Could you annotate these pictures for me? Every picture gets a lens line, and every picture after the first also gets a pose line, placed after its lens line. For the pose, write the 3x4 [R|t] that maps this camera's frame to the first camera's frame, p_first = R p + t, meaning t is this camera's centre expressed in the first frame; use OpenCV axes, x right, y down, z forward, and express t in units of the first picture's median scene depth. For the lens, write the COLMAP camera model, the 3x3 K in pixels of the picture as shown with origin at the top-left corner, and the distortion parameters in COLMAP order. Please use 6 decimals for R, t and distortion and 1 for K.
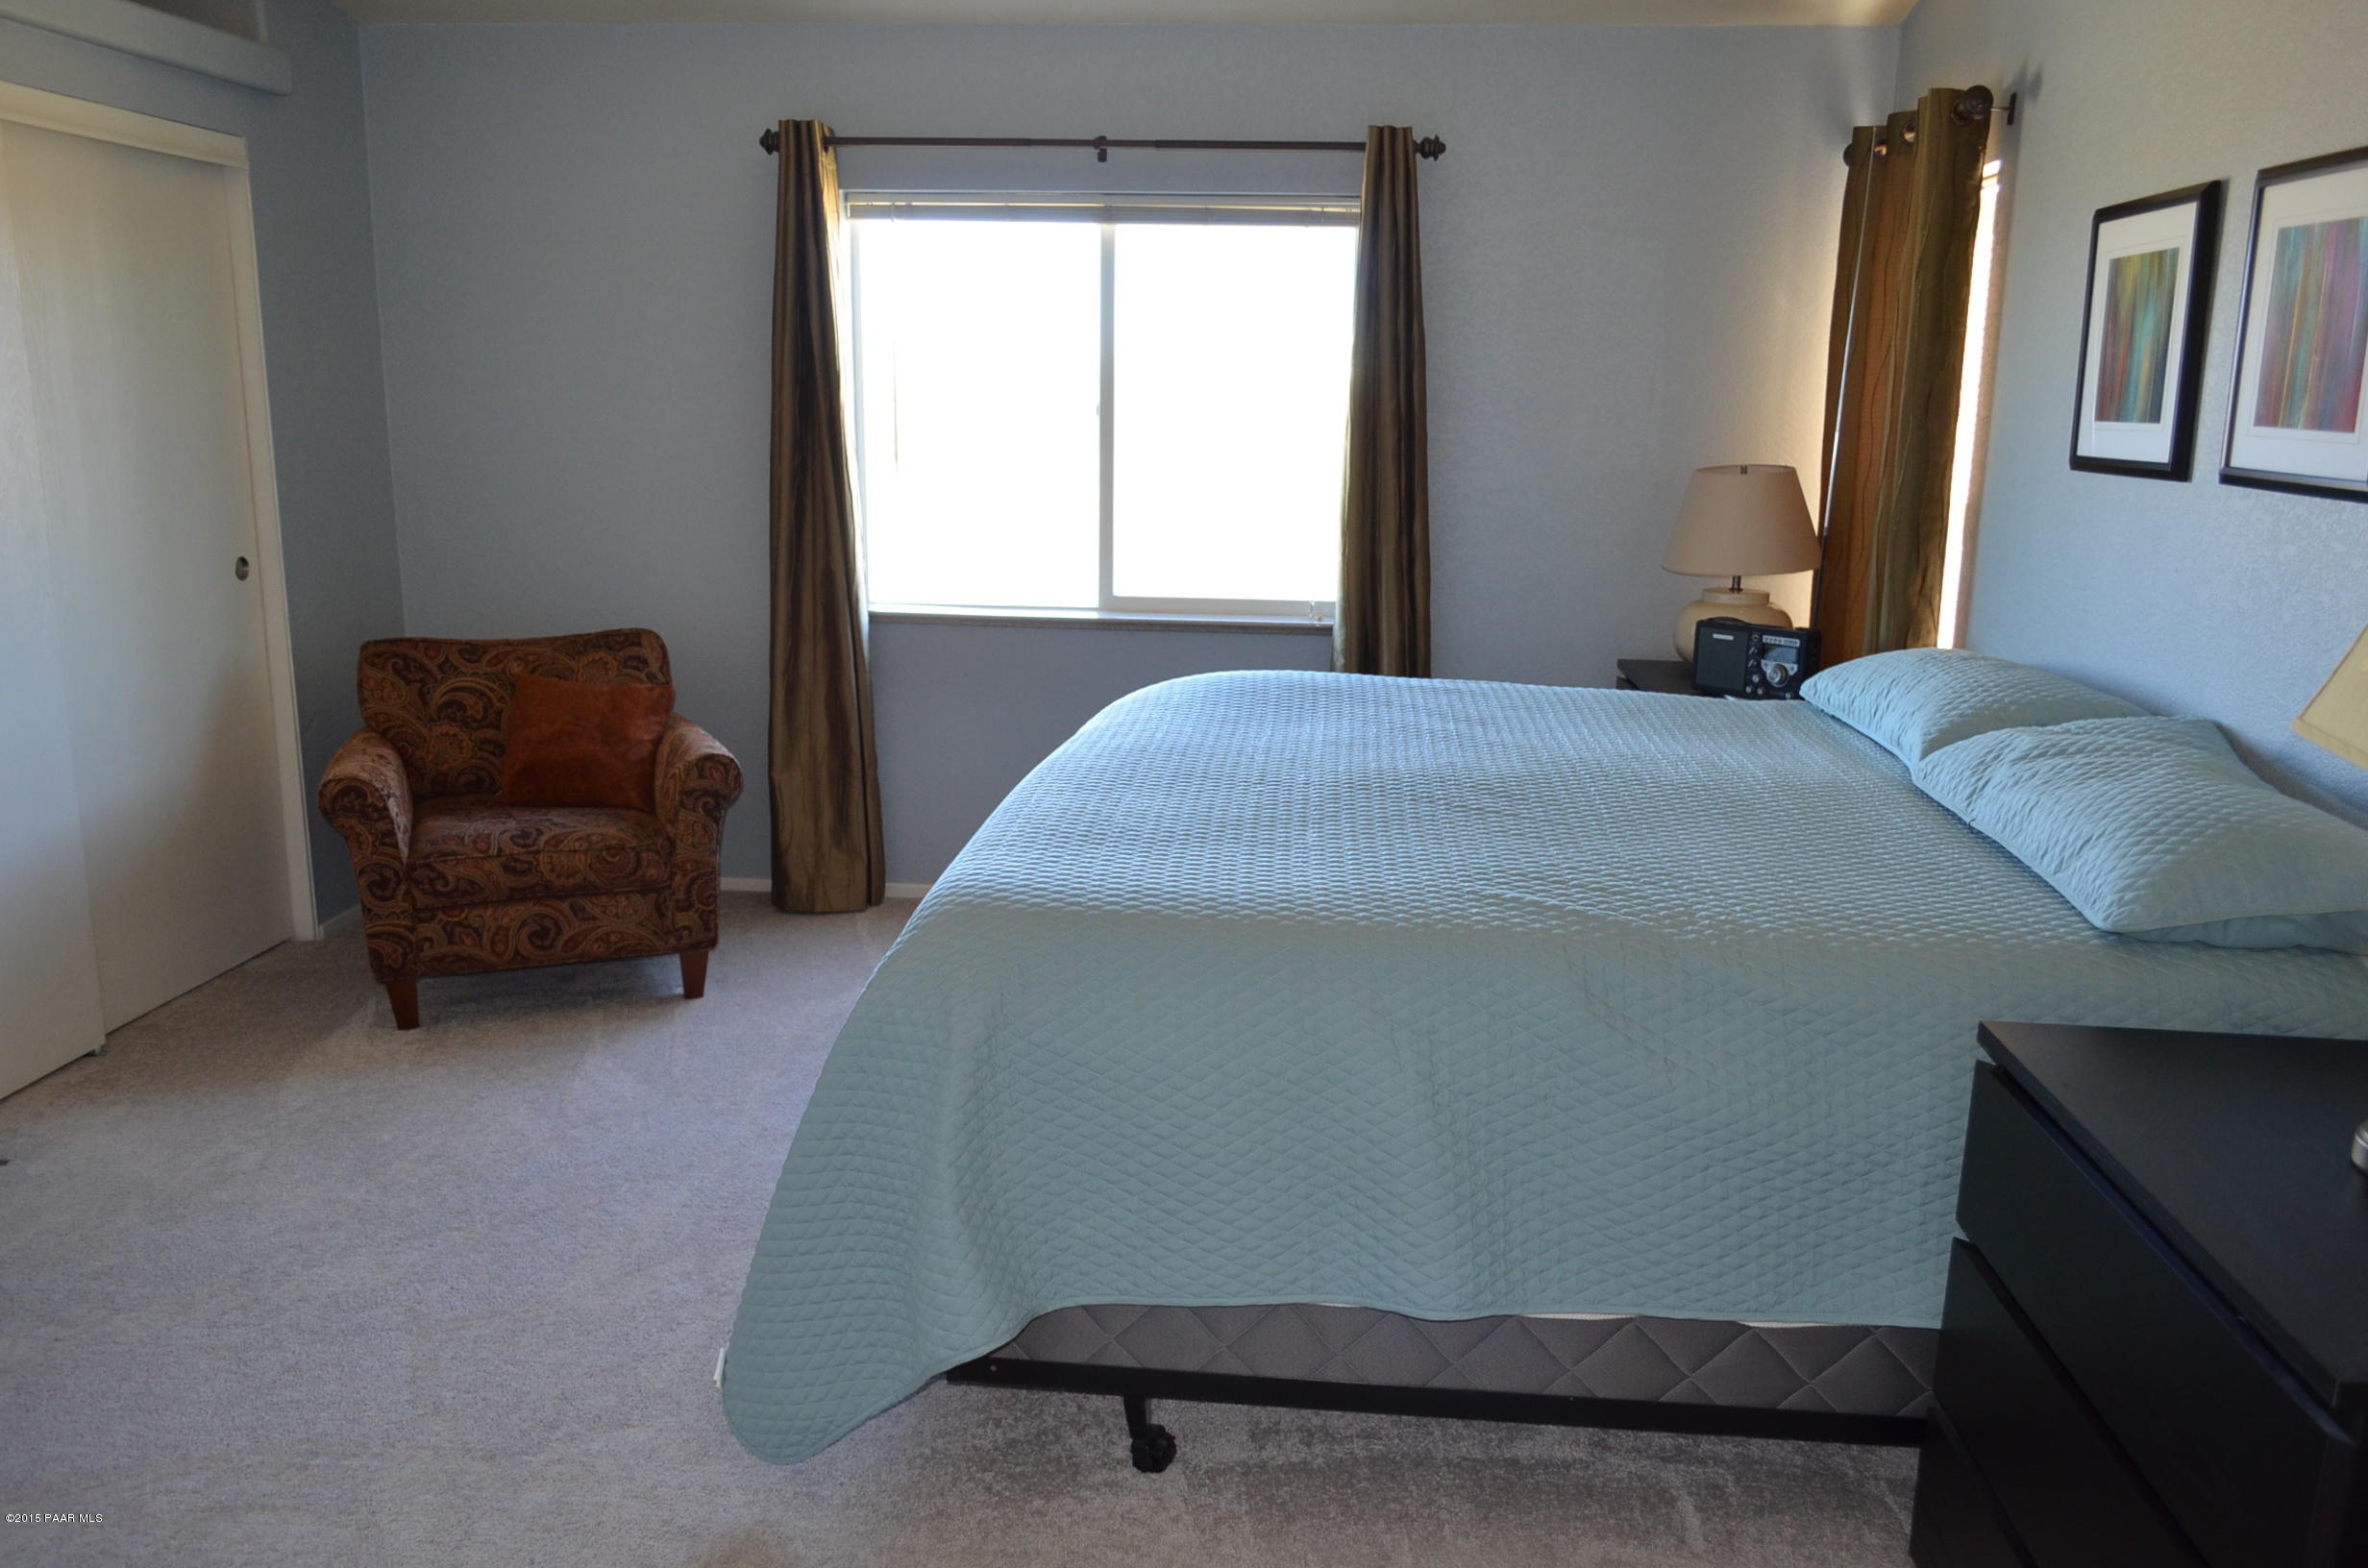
lens RADIAL K [[1829.6, 0, 1205.0], [0, 1829.6, 788.4], [0, 0, 1]] dist [-0.019447, 0.003952]
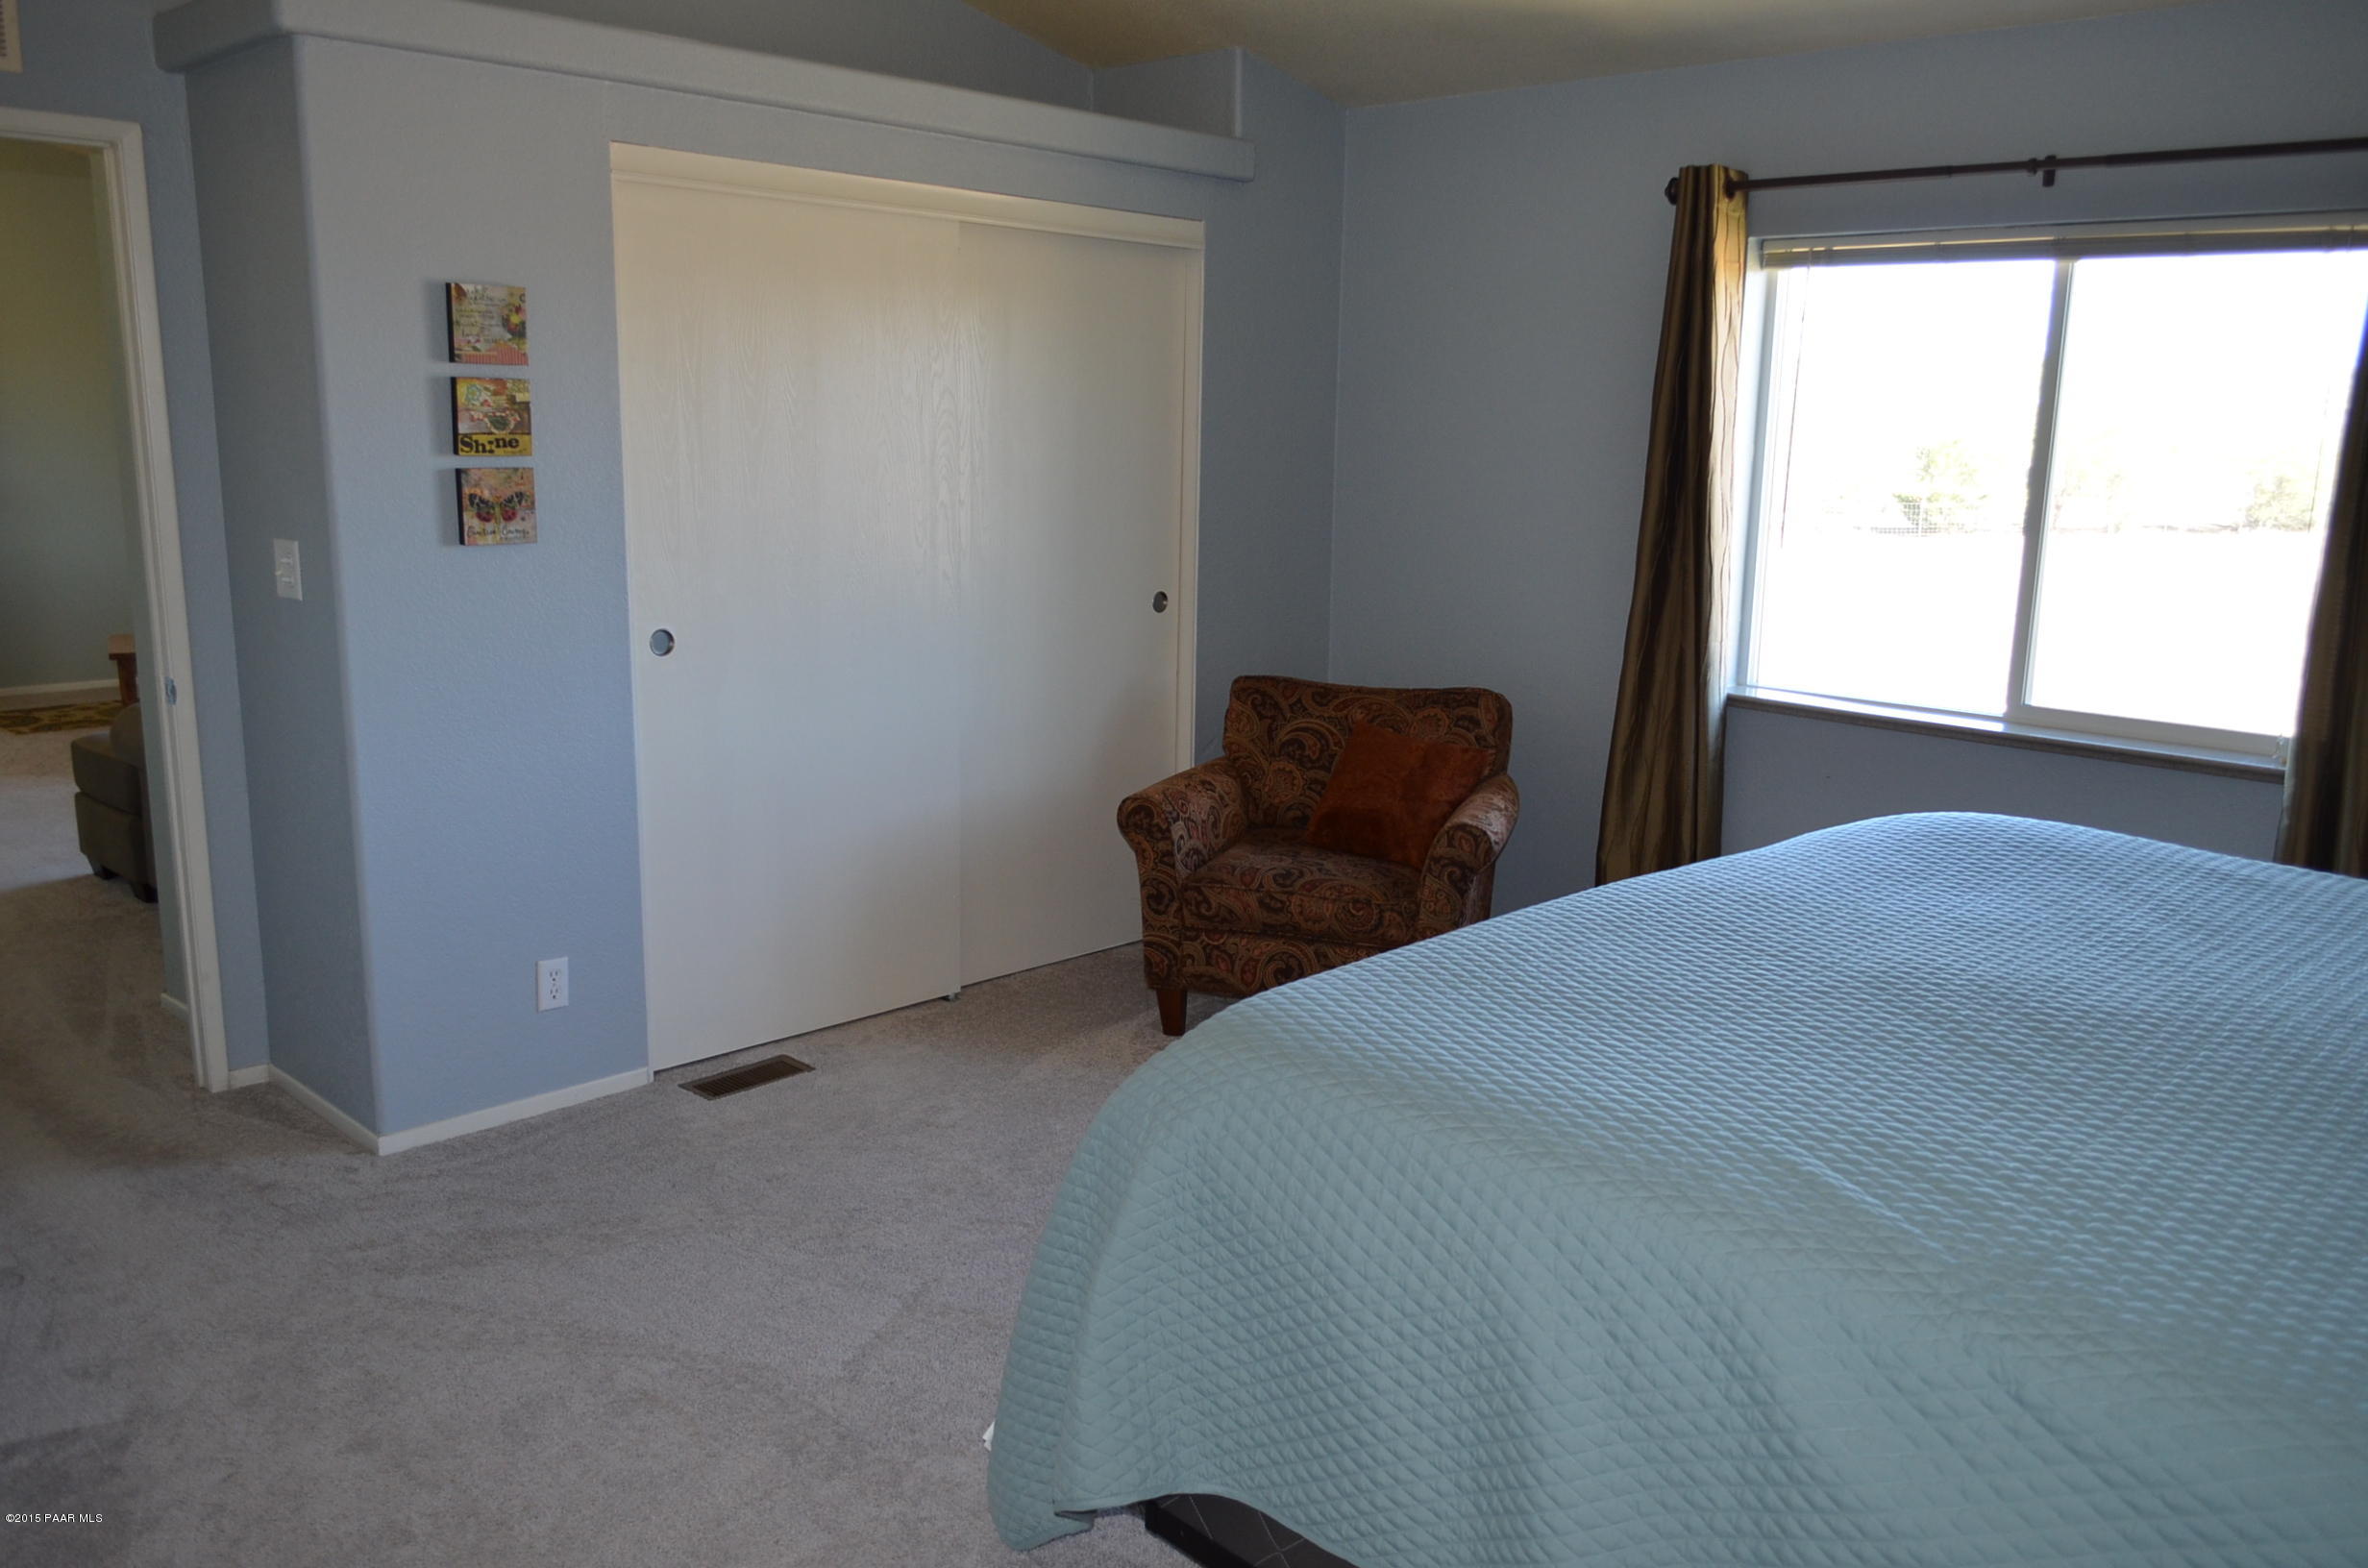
lens RADIAL K [[1829.6, 0, 1205.0], [0, 1829.6, 788.4], [0, 0, 1]] dist [-0.019447, 0.003952]
pose [[0.765230, 0.129413, -0.630615, 0.223286], [-0.147077, 0.988823, 0.024450, -0.038688], [0.626731, 0.074039, 0.775711, 0.147863]]
